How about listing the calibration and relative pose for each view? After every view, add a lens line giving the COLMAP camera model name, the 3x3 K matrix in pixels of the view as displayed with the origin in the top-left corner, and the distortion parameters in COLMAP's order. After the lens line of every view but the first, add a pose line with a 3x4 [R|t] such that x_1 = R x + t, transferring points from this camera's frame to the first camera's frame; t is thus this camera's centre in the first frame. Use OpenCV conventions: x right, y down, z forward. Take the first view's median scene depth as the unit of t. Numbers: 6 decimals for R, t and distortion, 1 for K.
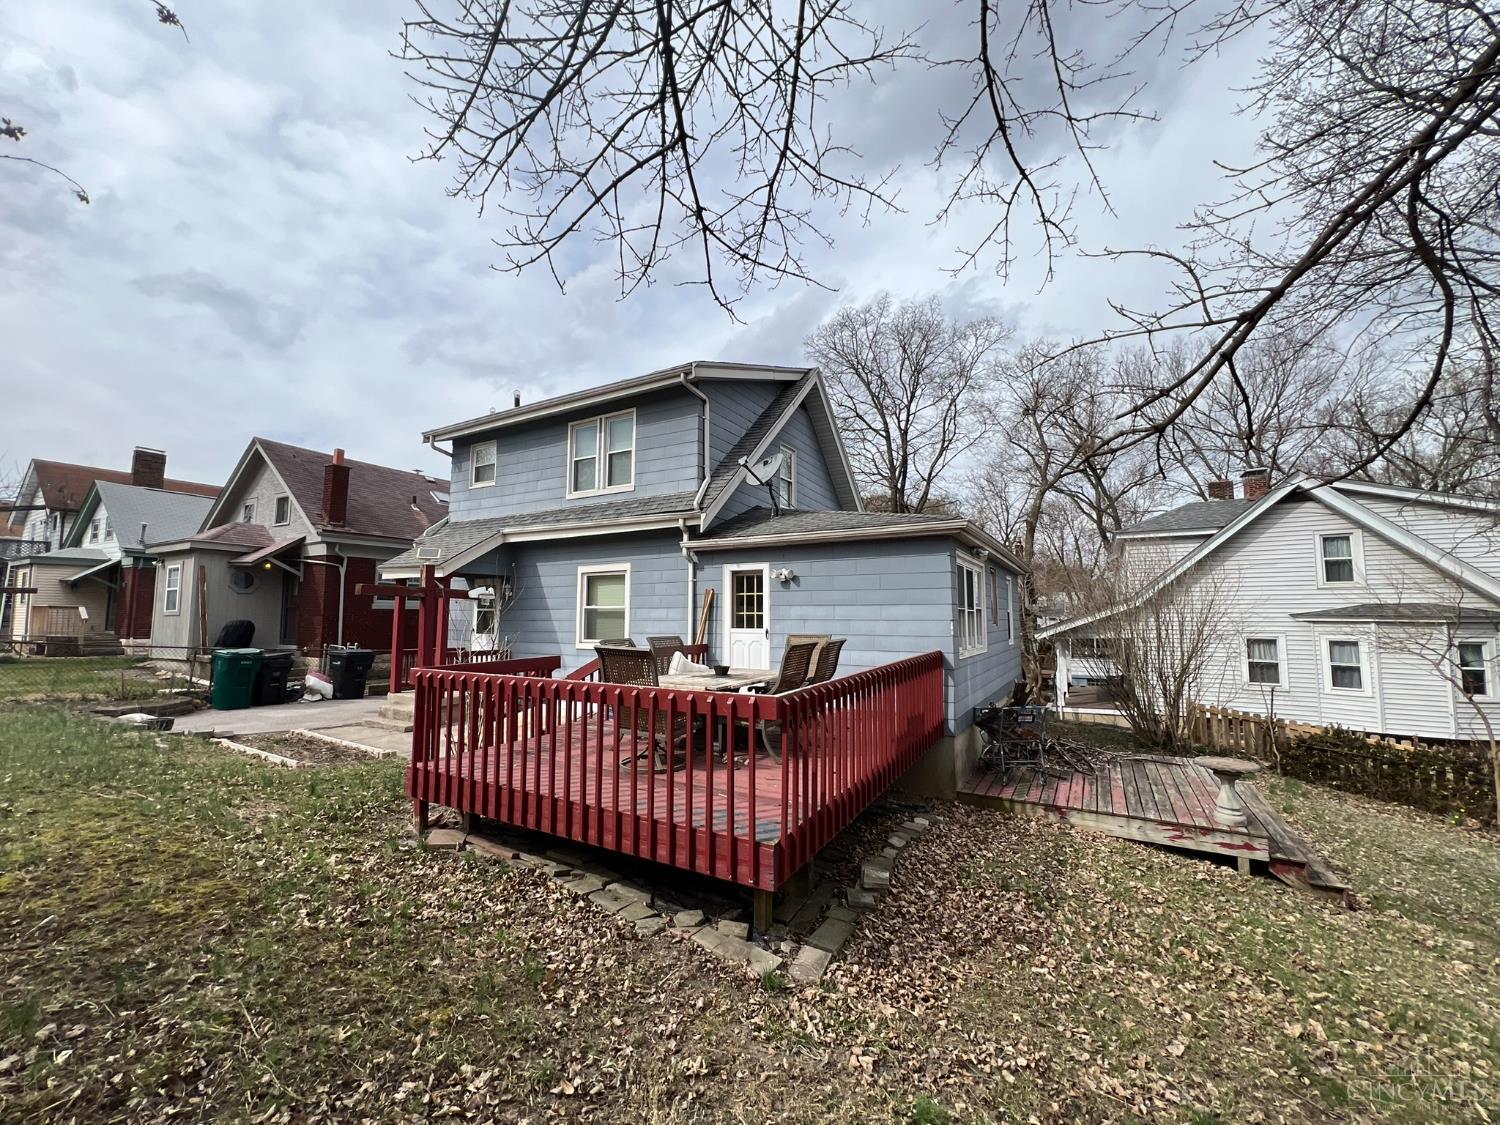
lens RADIAL K [[603.0, 0, 746.5], [0, 603.0, 561.1], [0, 0, 1]] dist [-0.003740, 0.000353]
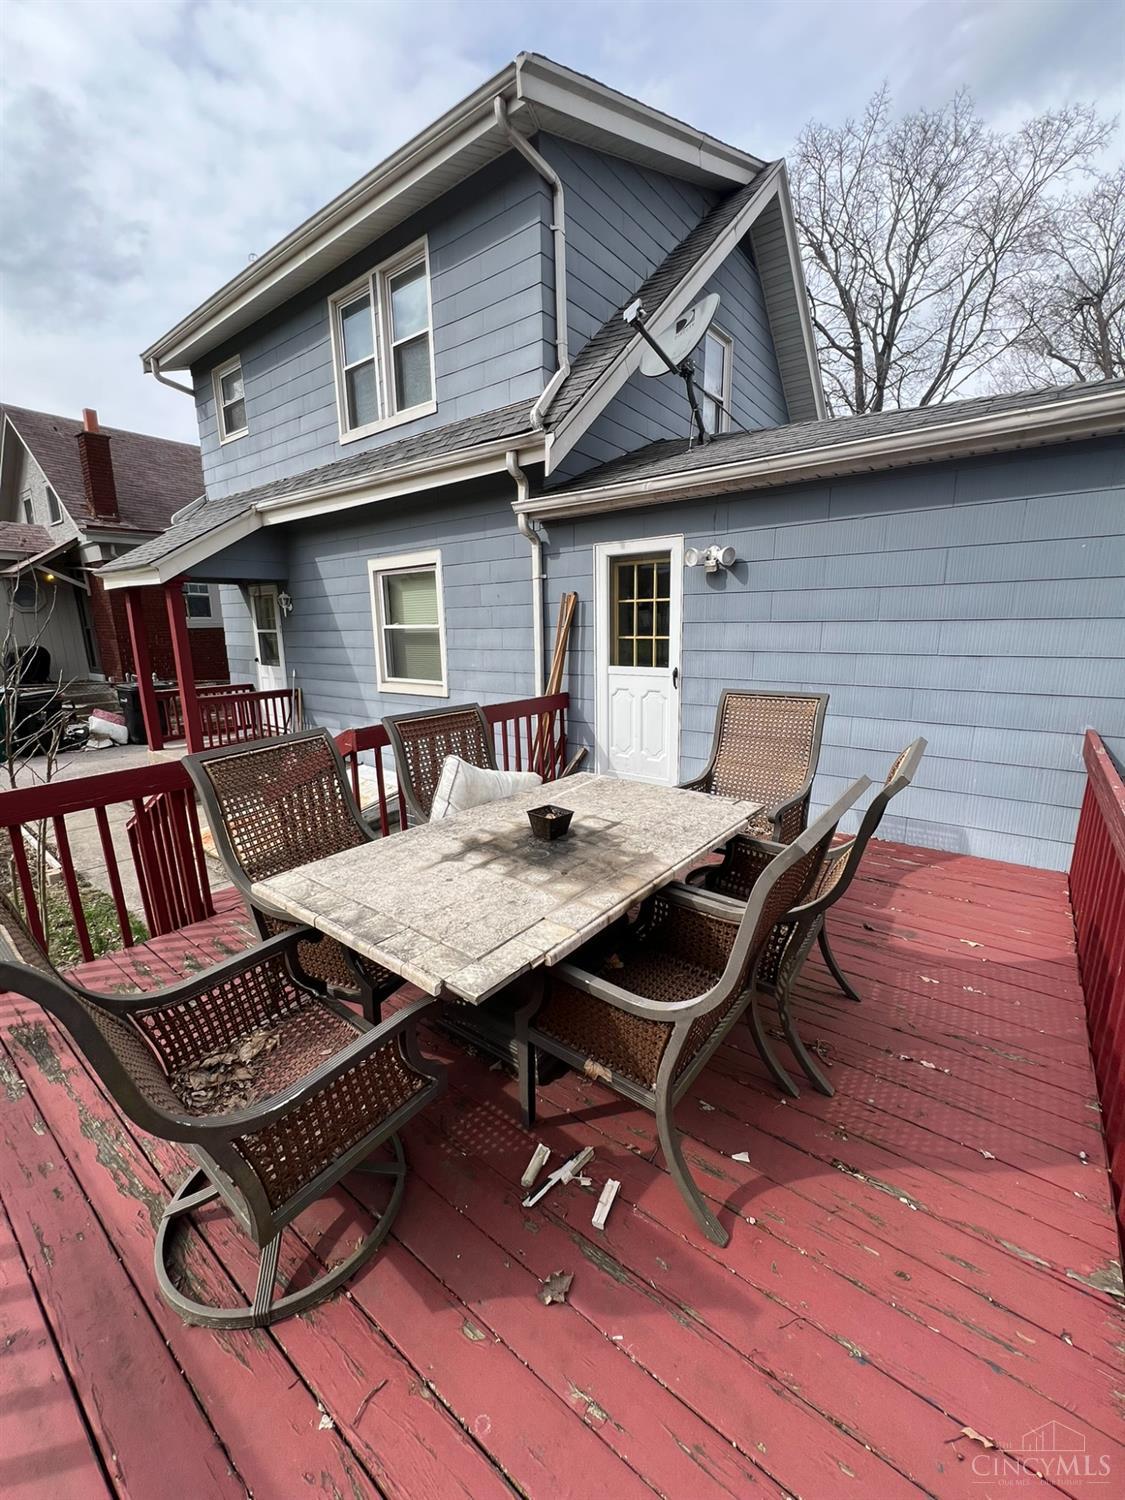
lens RADIAL K [[599.1, 0, 567.1], [0, 599.1, 750.0], [0, 0, 1]] dist [-0.010127, -0.000138]
pose [[0.990722, 0.012207, -0.135351, 0.010054], [0.028696, 0.954712, 0.296144, 0.020144], [0.132837, -0.297281, 0.945504, 0.411188]]
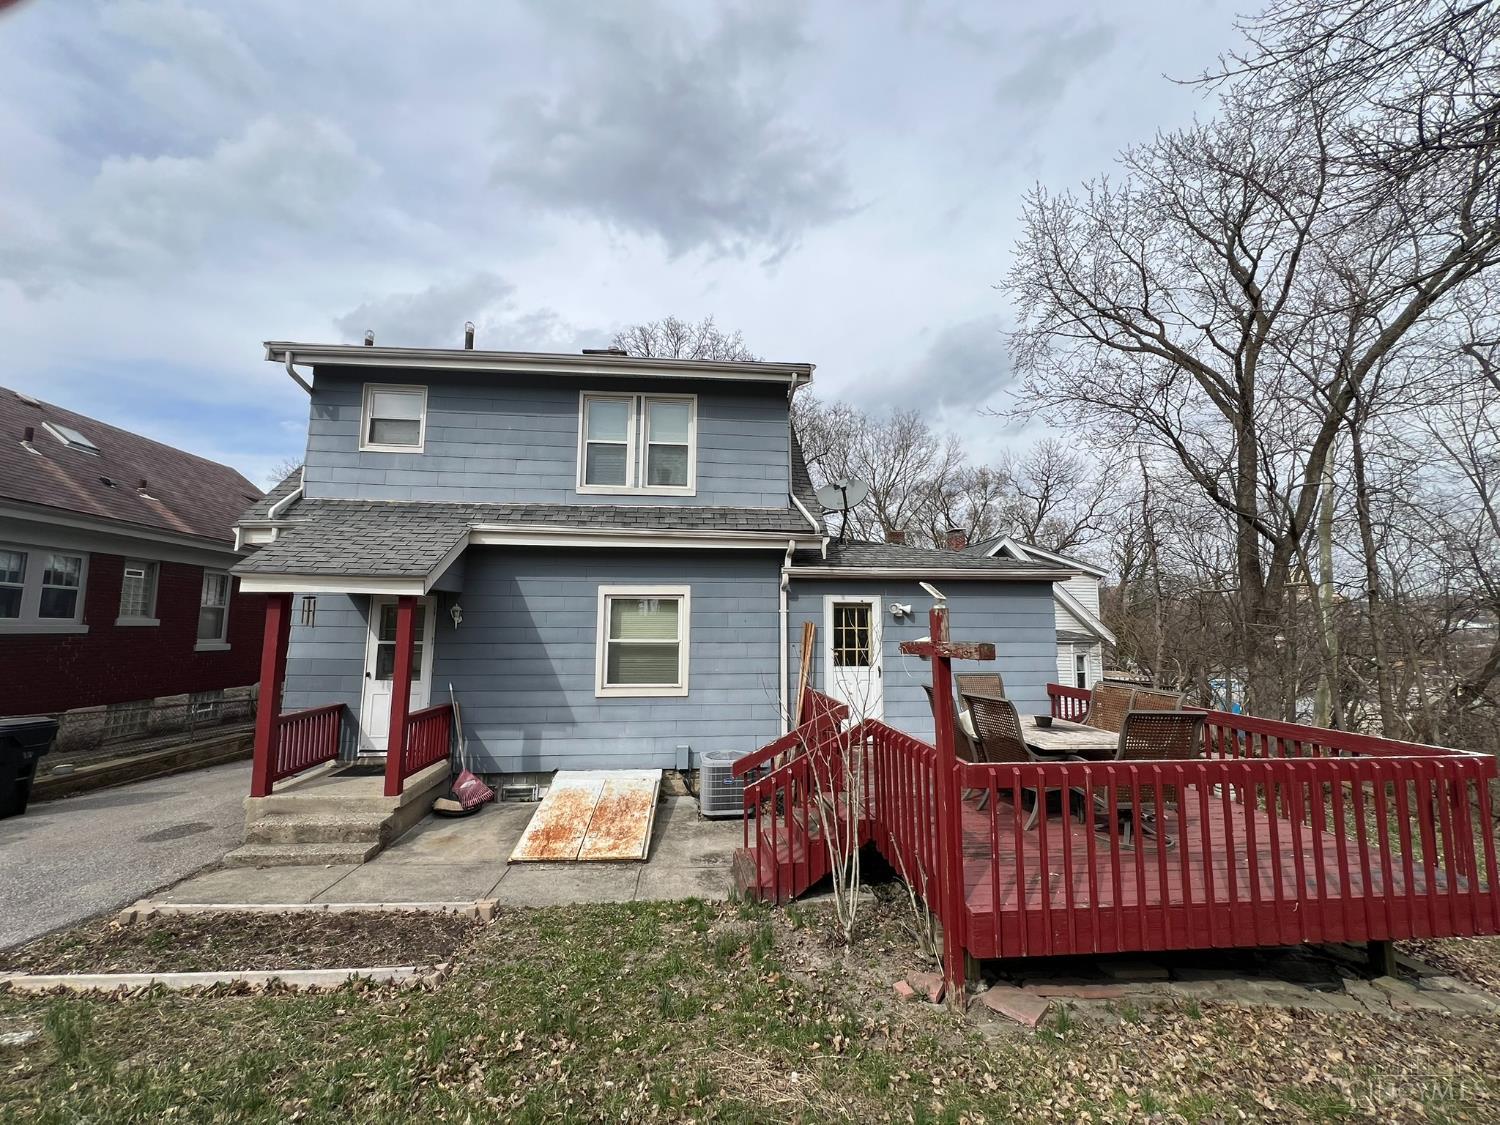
lens RADIAL K [[603.0, 0, 745.9], [0, 603.0, 559.9], [0, 0, 1]] dist [-0.003740, 0.000353]
pose [[0.815393, 0.068170, 0.574880, -0.596362], [-0.057032, 0.997671, -0.037413, -0.005729], [-0.576092, -0.002281, 0.817382, 0.303456]]
